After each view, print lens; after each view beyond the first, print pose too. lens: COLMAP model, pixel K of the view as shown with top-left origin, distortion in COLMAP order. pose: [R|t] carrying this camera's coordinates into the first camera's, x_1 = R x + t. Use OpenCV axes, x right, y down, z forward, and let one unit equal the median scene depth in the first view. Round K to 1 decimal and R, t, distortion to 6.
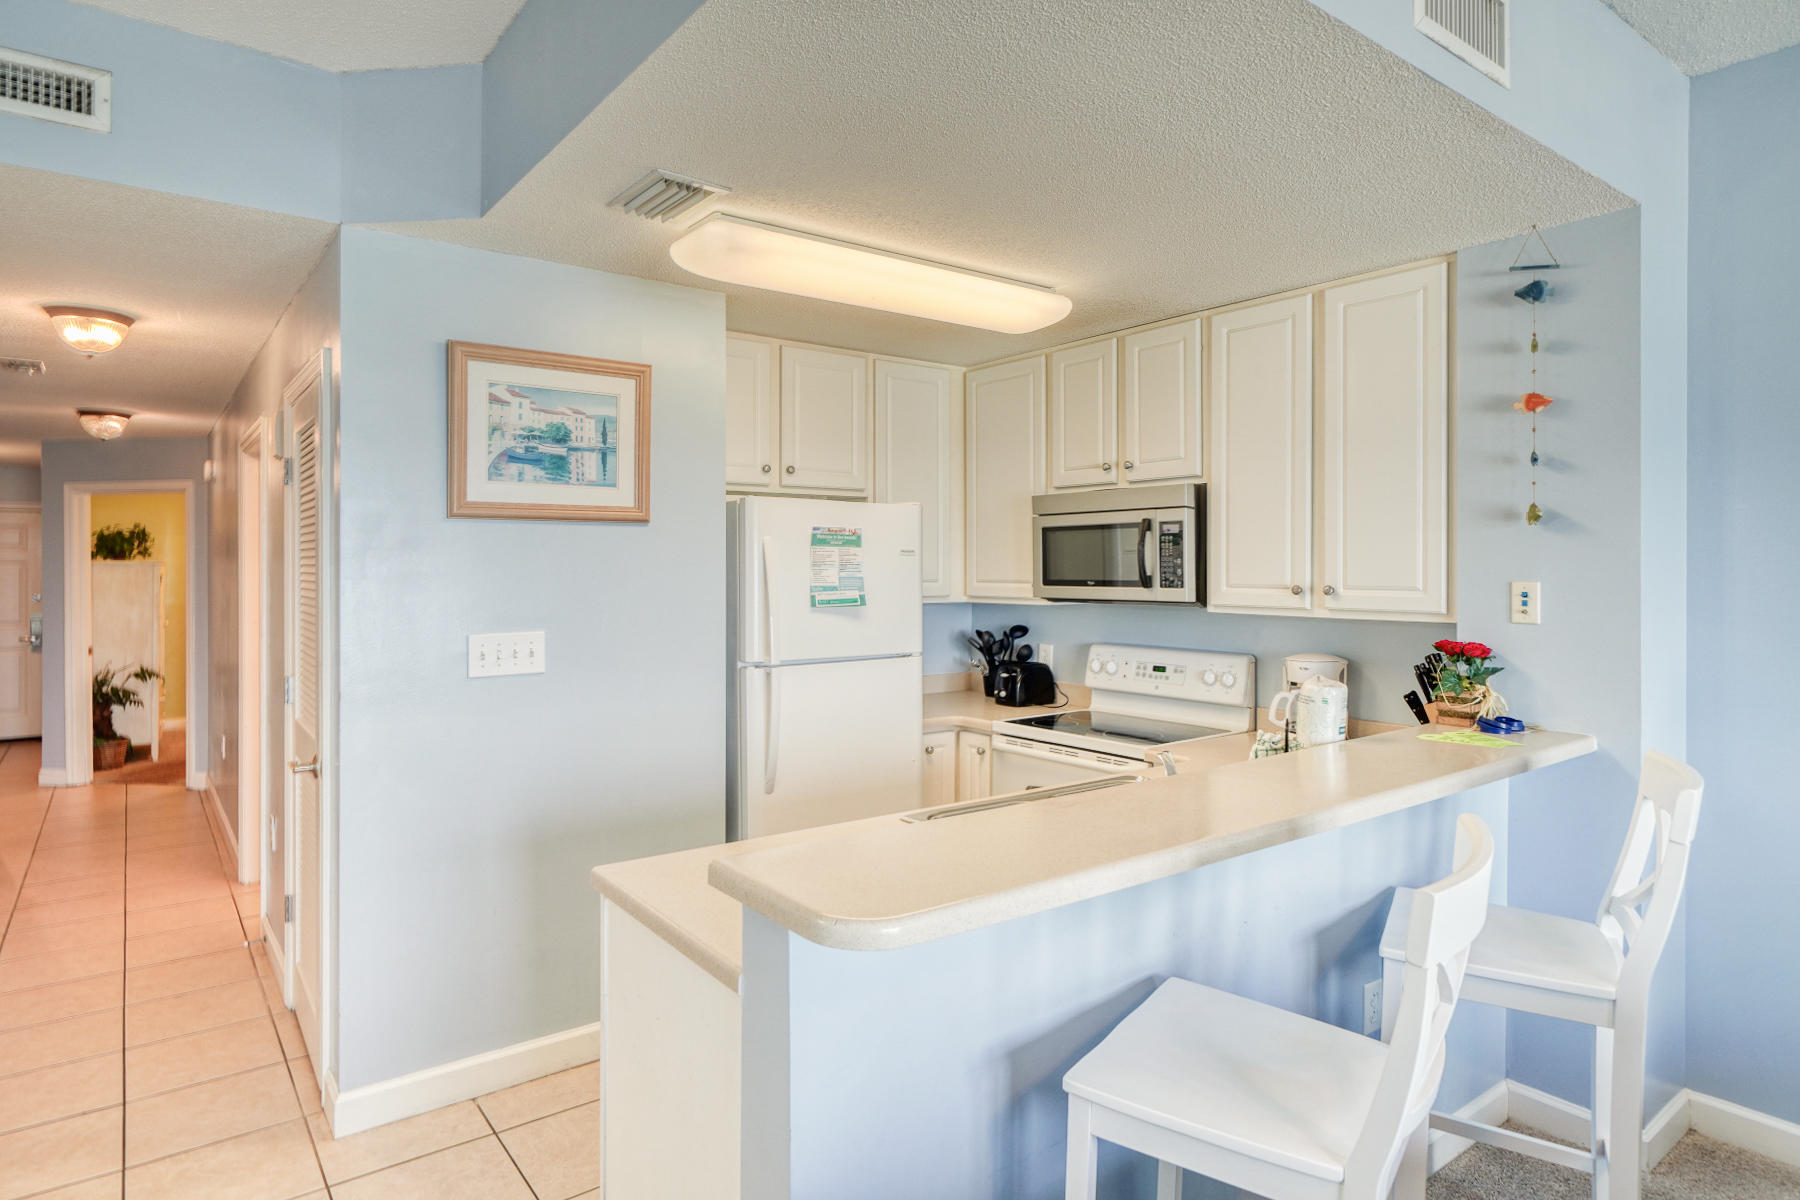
lens RADIAL K [[1013.8, 0, 902.7], [0, 1013.8, 573.3], [0, 0, 1]] dist [0.000877, 0.000377]
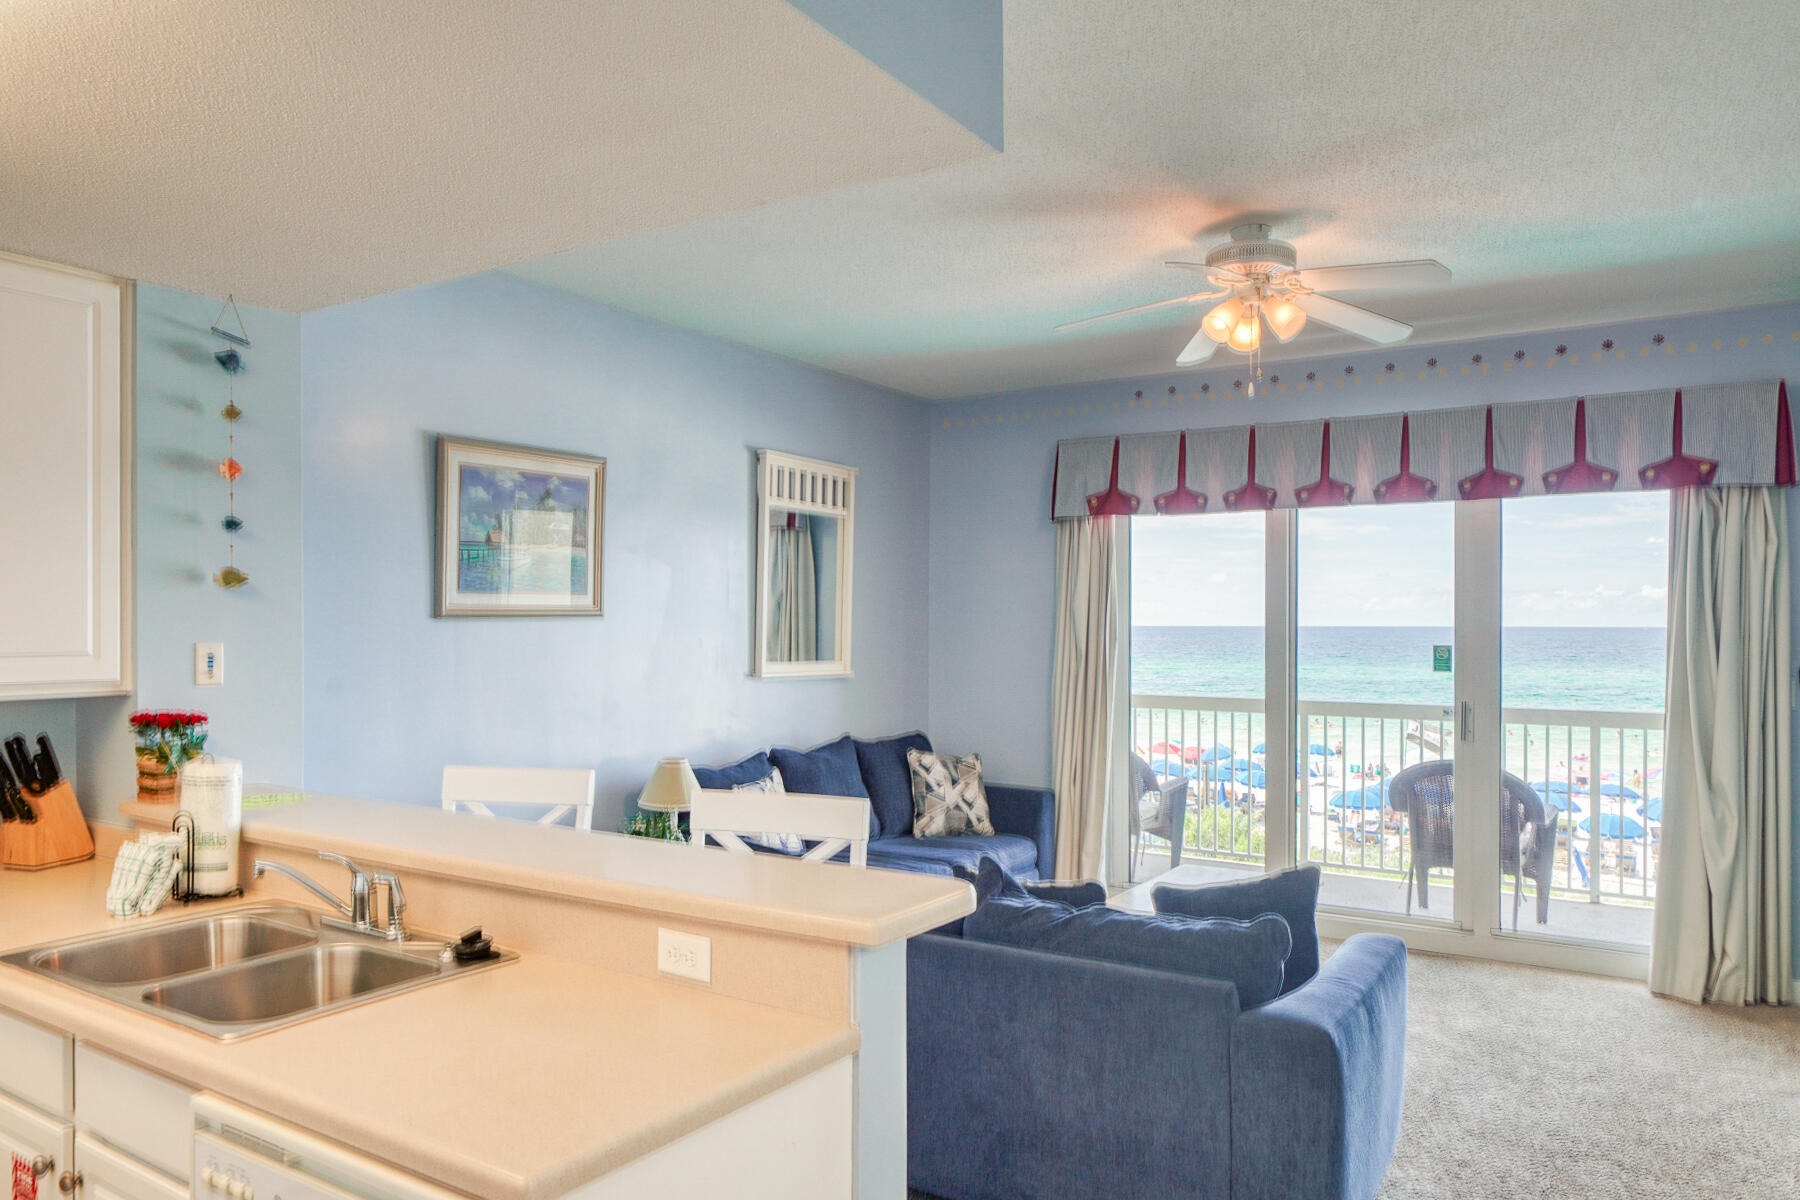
lens RADIAL K [[1215.0, 0, 898.6], [0, 1215.0, 630.7], [0, 0, 1]] dist [0.000905, 0.000263]
pose [[-0.335050, -0.006434, 0.942178, -0.616691], [0.003643, 0.999960, 0.008124, -0.010445], [-0.942193, 0.006154, -0.335013, 0.629534]]
